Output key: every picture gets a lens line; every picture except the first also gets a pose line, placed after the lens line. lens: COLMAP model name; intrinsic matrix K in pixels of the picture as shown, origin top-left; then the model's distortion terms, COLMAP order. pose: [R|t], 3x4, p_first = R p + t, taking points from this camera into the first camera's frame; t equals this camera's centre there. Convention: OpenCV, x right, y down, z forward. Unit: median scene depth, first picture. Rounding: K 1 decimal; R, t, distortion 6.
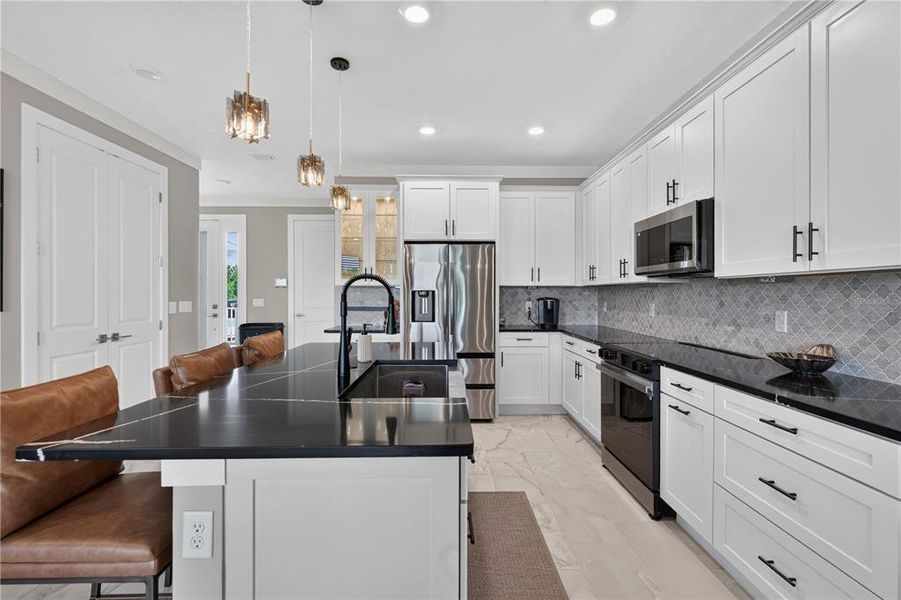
lens RADIAL K [[408.4, 0, 452.2], [0, 408.4, 297.0], [0, 0, 1]] dist [0.006256, -0.002765]
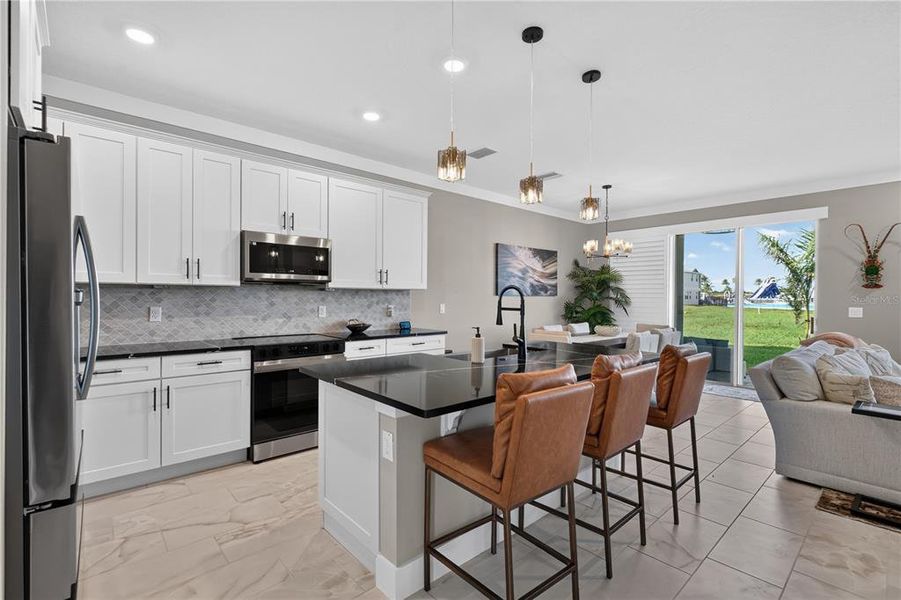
lens RADIAL K [[408.4, 0, 445.6], [0, 408.4, 298.5], [0, 0, 1]] dist [0.006256, -0.002765]
pose [[-0.650348, -0.009654, 0.759575, -0.716424], [-0.002782, 0.999943, 0.010326, -0.015522], [-0.759631, 0.004602, -0.650338, 1.300113]]
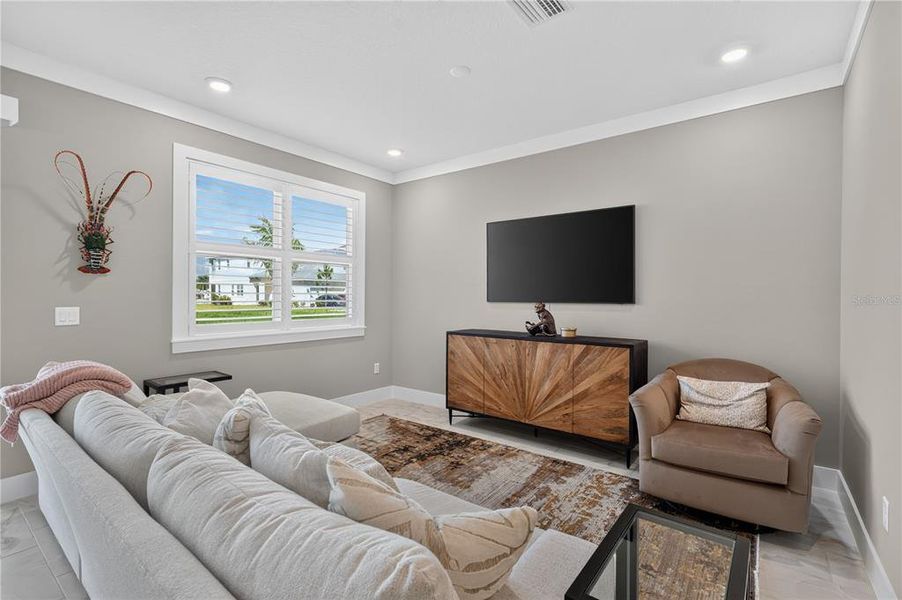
lens RADIAL K [[408.9, 0, 450.0], [0, 408.9, 296.0], [0, 0, 1]] dist [0.006256, -0.002765]
pose [[-0.619168, -0.003029, -0.785253, -0.355456], [-0.010623, 0.999933, 0.004519, -0.004550], [0.785187, 0.011140, -0.619159, 0.211592]]
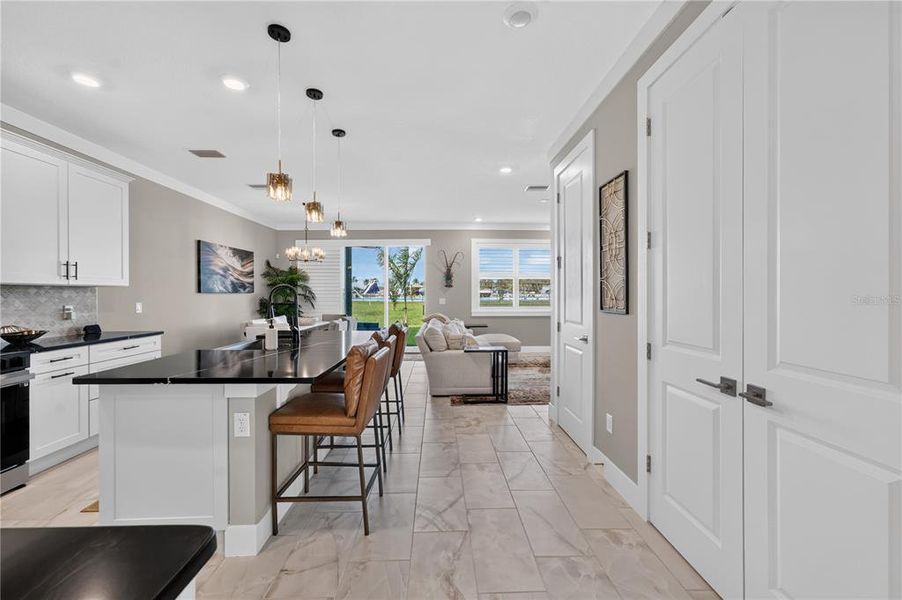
lens RADIAL K [[368.6, 0, 446.6], [0, 368.6, 293.0], [0, 0, 1]] dist [-0.002611, 0.005496]
pose [[-0.999986, -0.000014, -0.005211, -0.554526], [-0.000034, 0.999992, 0.003924, -0.016652], [0.005211, 0.003924, -0.999979, 1.585264]]
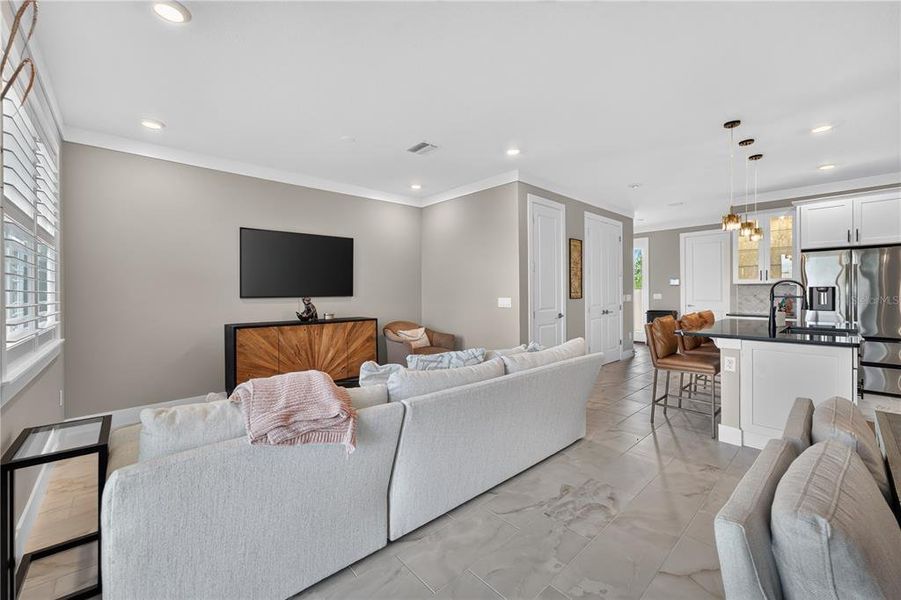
lens RADIAL K [[368.2, 0, 448.1], [0, 368.2, 295.2], [0, 0, 1]] dist [-0.002611, 0.005496]
pose [[0.663386, 0.000700, -0.748277, 0.025813], [0.002234, 0.999993, 0.002916, 0.006592], [0.748274, -0.003606, 0.663380, -0.887747]]
